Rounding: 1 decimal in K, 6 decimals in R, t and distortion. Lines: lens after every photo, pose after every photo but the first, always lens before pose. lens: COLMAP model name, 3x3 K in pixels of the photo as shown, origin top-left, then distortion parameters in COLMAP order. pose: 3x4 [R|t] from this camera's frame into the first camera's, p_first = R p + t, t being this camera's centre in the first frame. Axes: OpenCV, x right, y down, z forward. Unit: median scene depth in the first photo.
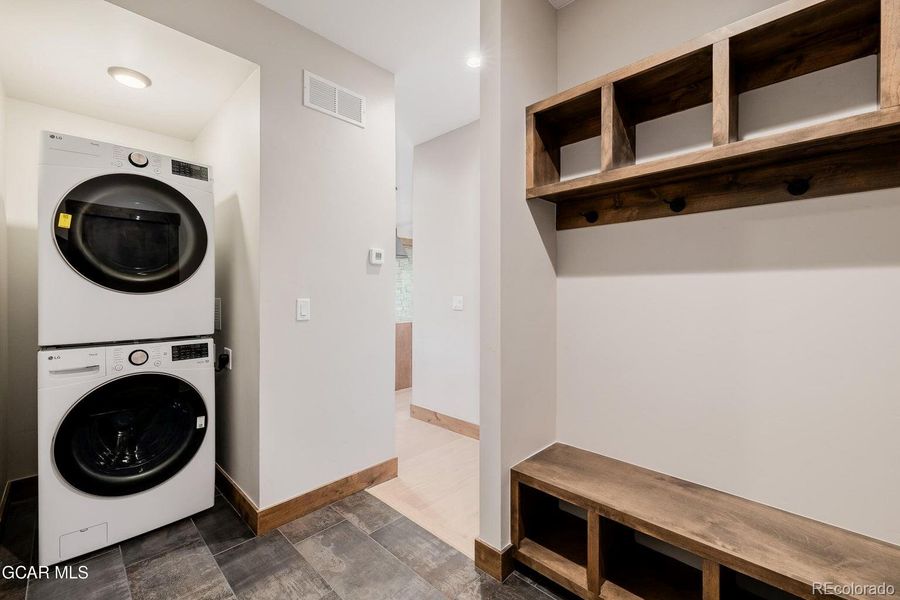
lens RADIAL K [[381.1, 0, 446.7], [0, 381.1, 298.1], [0, 0, 1]] dist [0.002348, 0.000198]
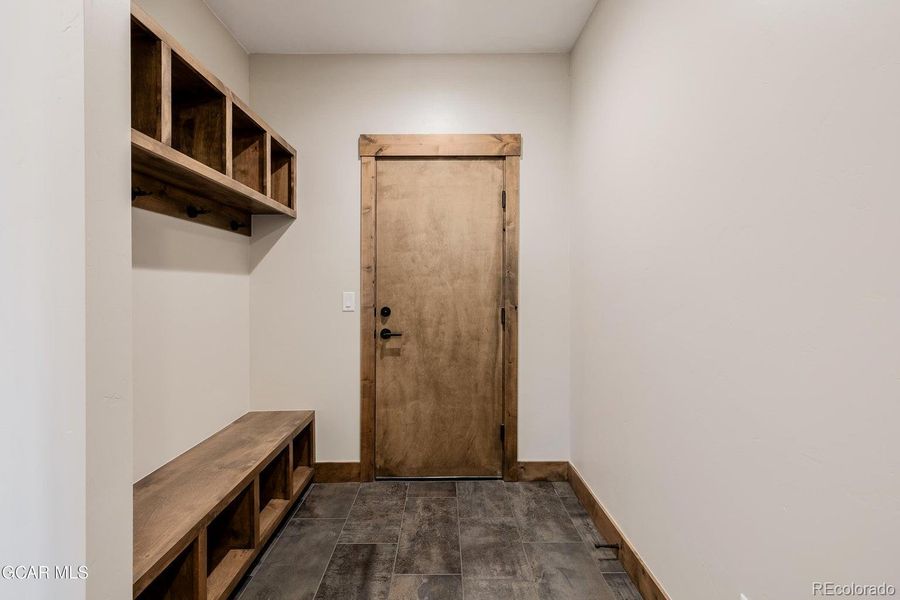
lens RADIAL K [[381.1, 0, 458.2], [0, 381.1, 290.9], [0, 0, 1]] dist [0.002348, 0.000198]
pose [[-0.738478, 0.000944, 0.674277, -0.737413], [0.010033, 0.999904, 0.009588, -0.008301], [-0.674203, 0.013845, -0.738416, 1.375485]]
